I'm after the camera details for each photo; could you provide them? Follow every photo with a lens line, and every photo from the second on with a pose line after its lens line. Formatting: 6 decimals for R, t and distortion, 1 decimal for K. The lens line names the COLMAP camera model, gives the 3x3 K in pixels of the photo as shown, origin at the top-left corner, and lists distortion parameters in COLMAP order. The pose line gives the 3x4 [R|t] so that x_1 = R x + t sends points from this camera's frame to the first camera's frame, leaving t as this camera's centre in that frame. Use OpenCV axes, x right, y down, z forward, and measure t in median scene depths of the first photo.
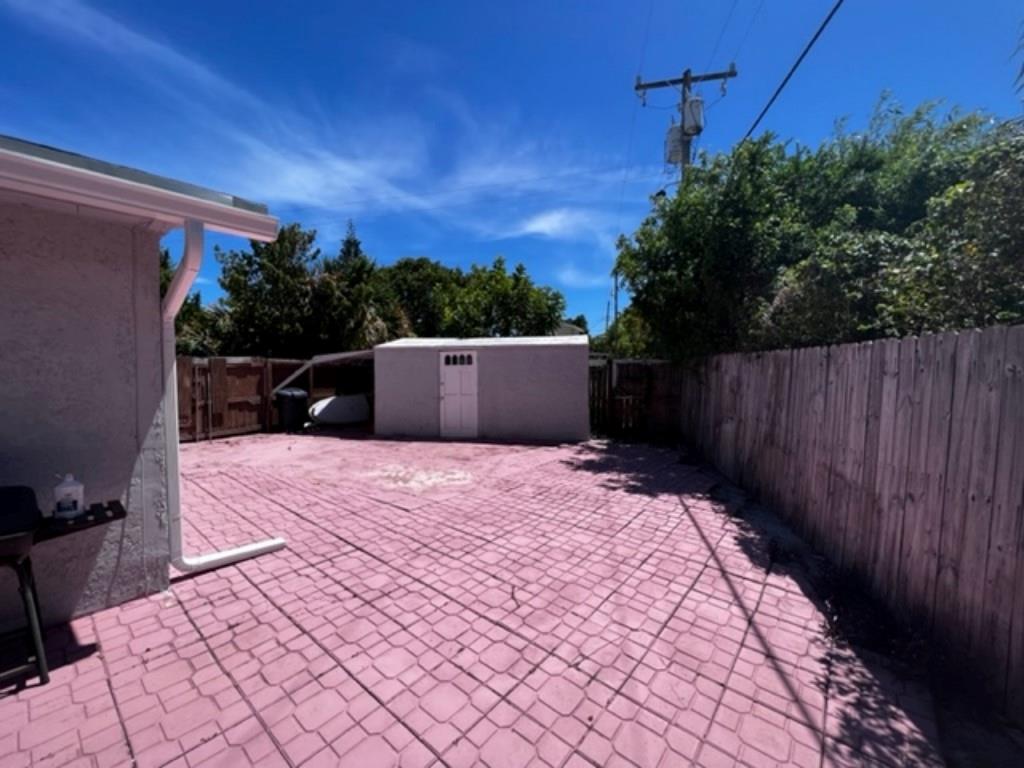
lens RADIAL K [[412.6, 0, 512.1], [0, 412.6, 389.3], [0, 0, 1]] dist [-0.000705, -0.000345]
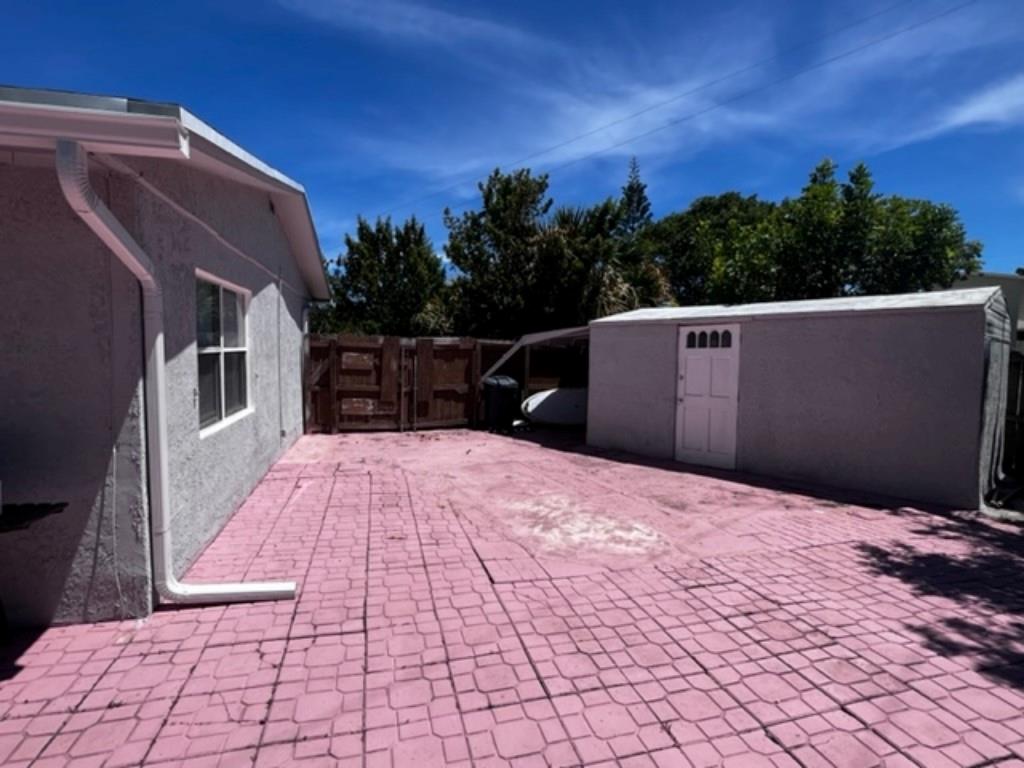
lens RADIAL K [[540.7, 0, 511.7], [0, 540.7, 386.2], [0, 0, 1]] dist [-0.000521, 0.000070]
pose [[0.805129, 0.046297, -0.591290, 0.111554], [-0.040737, 0.998911, 0.022743, -0.007934], [0.591699, 0.005777, 0.806138, 0.176379]]
